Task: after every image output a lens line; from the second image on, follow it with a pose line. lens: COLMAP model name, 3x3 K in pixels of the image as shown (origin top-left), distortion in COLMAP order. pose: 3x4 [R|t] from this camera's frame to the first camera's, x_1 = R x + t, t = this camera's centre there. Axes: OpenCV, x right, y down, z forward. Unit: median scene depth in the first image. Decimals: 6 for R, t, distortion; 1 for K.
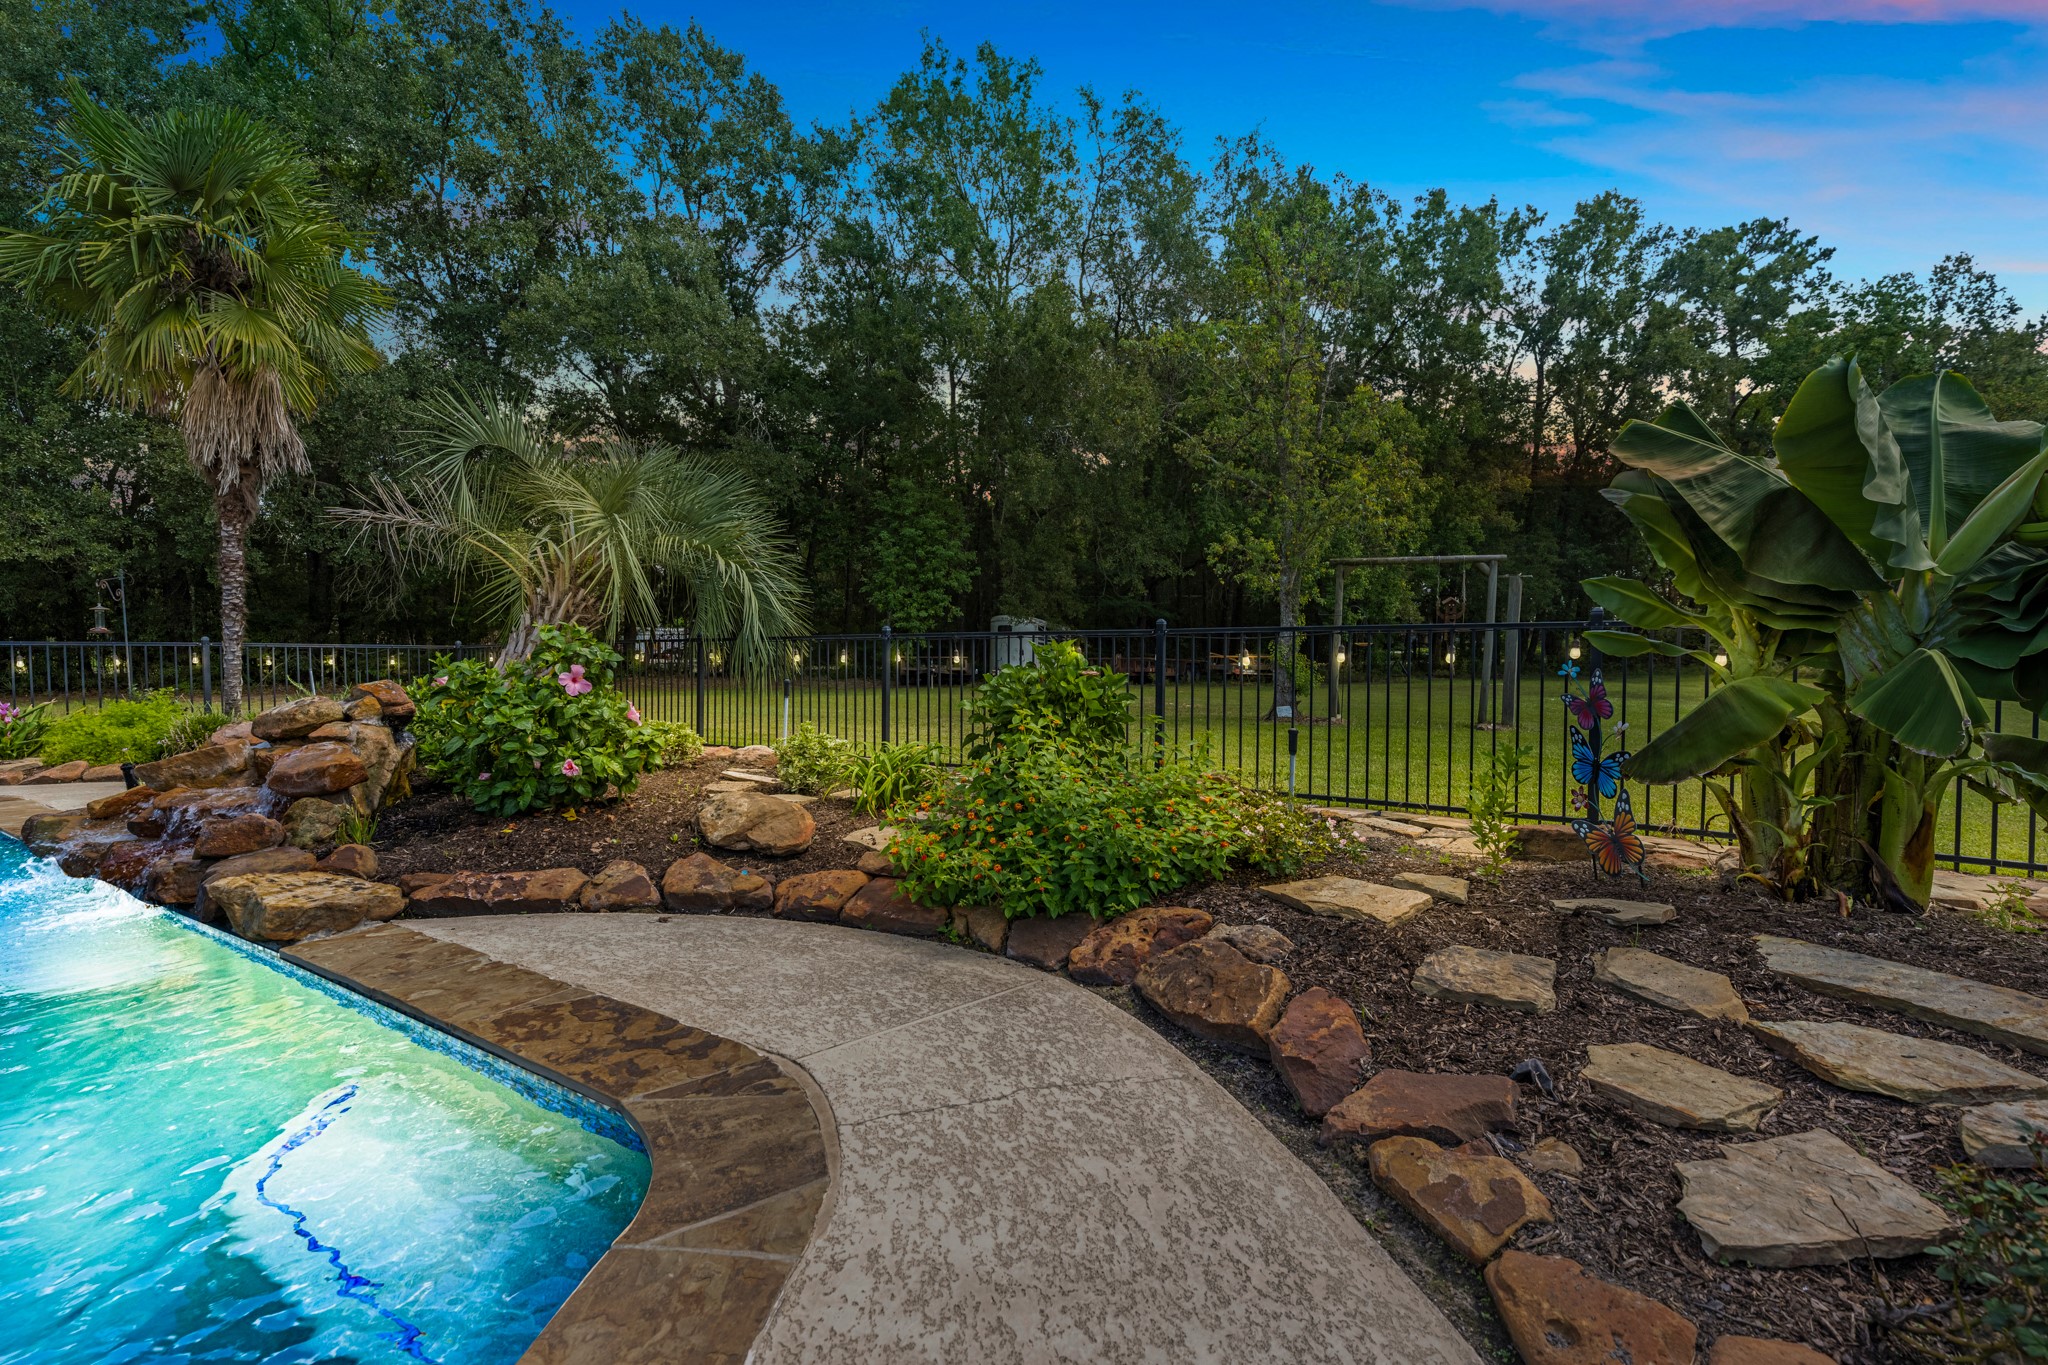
lens RADIAL K [[826.4, 0, 1019.4], [0, 826.4, 673.4], [0, 0, 1]] dist [0.005750, -0.000758]
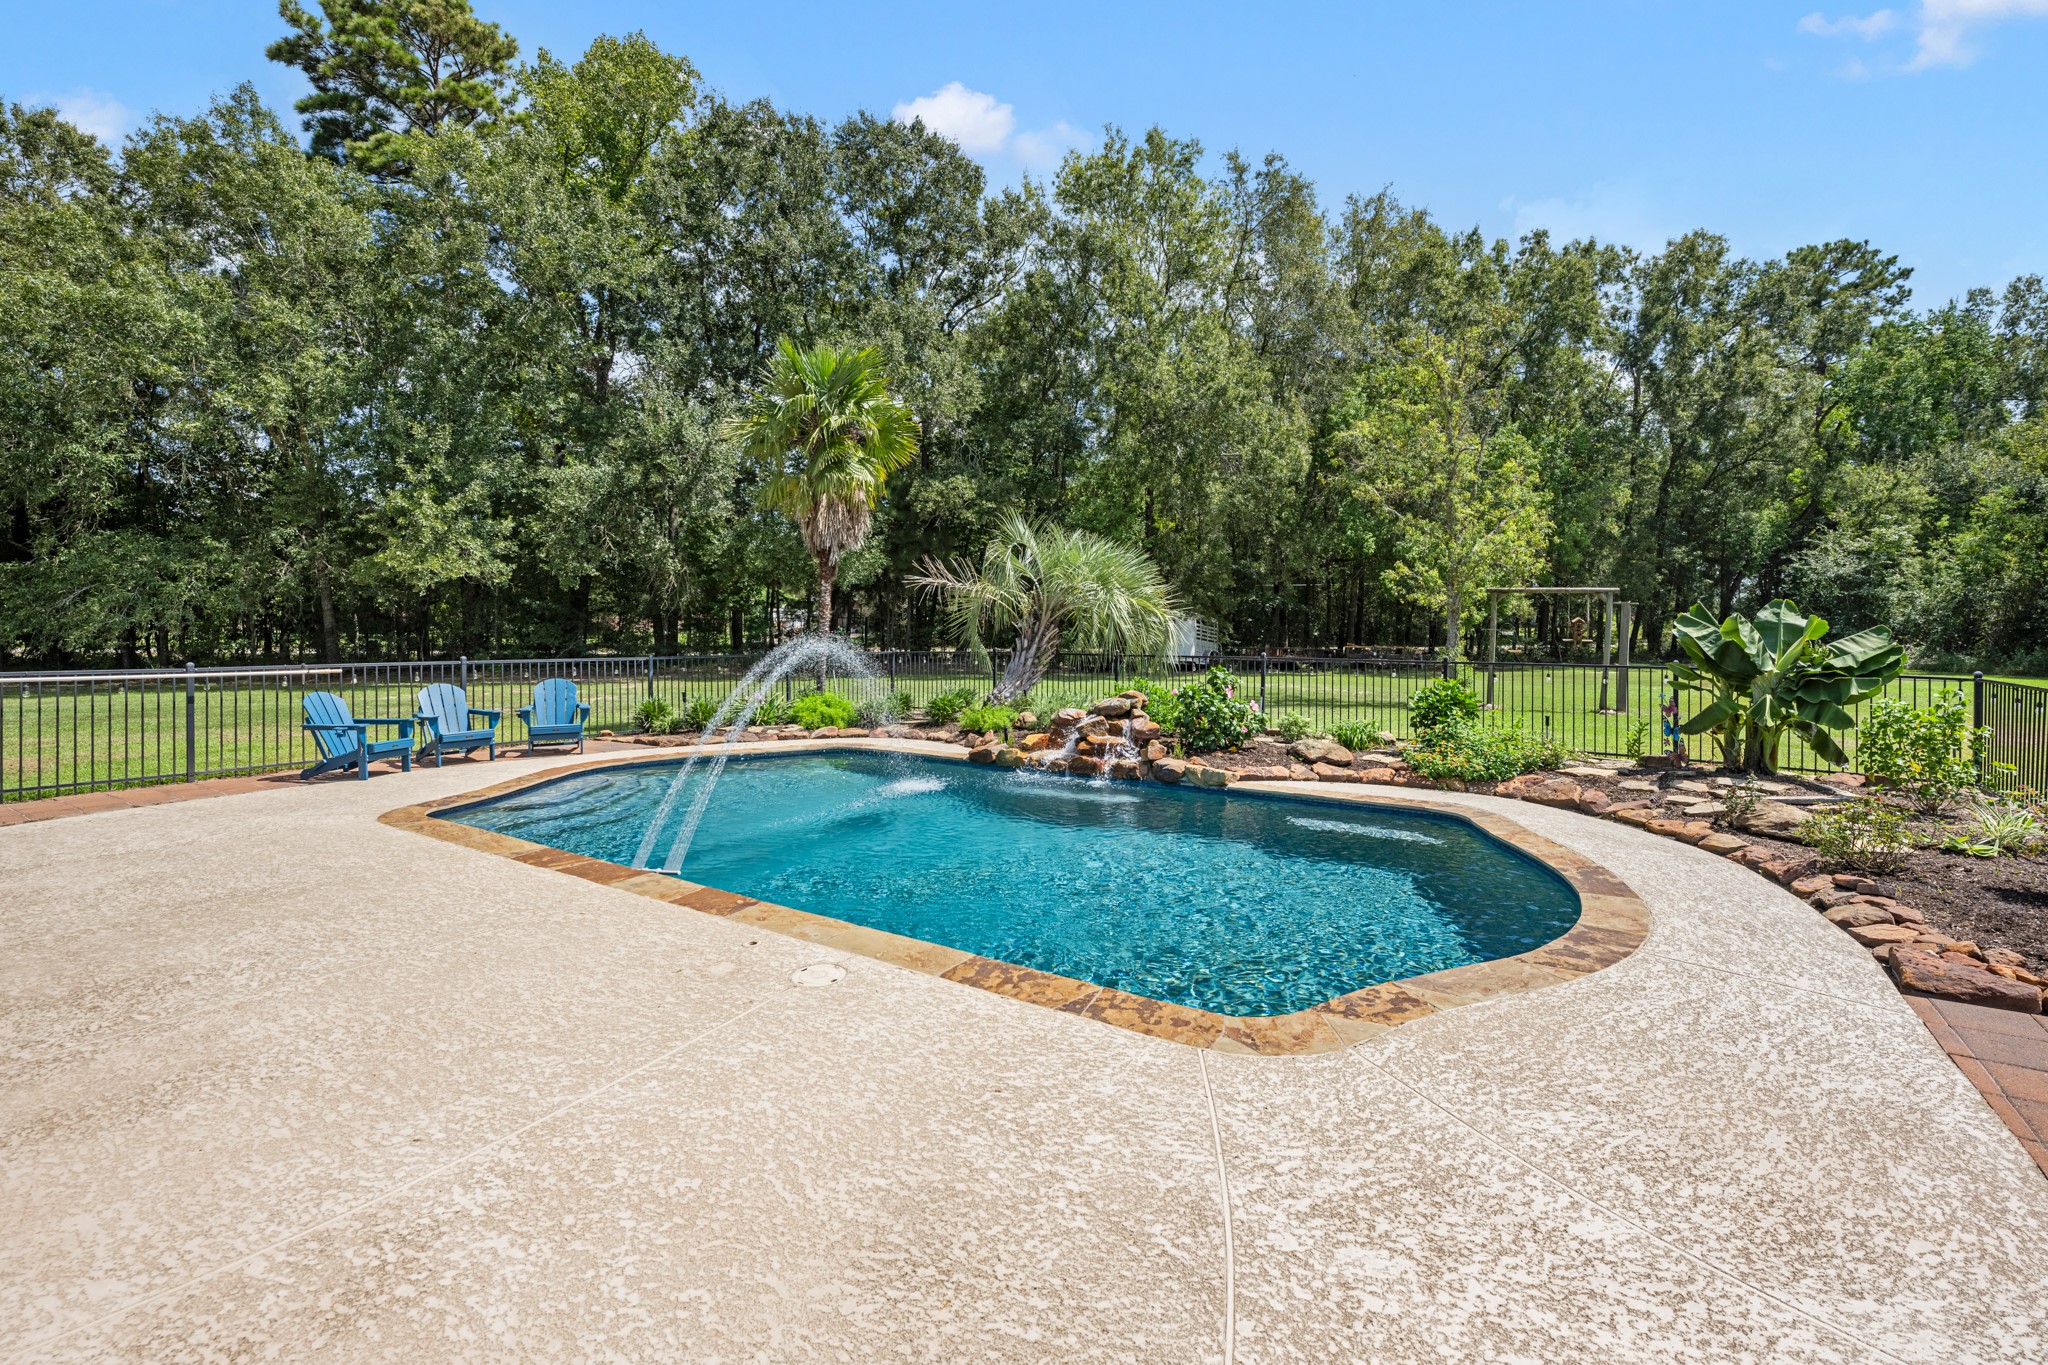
lens RADIAL K [[937.0, 0, 1008.5], [0, 937.0, 619.9], [0, 0, 1]] dist [-0.000156, 0.000751]
pose [[0.999571, 0.004580, -0.028912, -0.171798], [-0.005415, 0.999568, -0.028896, -0.018360], [0.028767, 0.029041, 0.999164, -0.263888]]
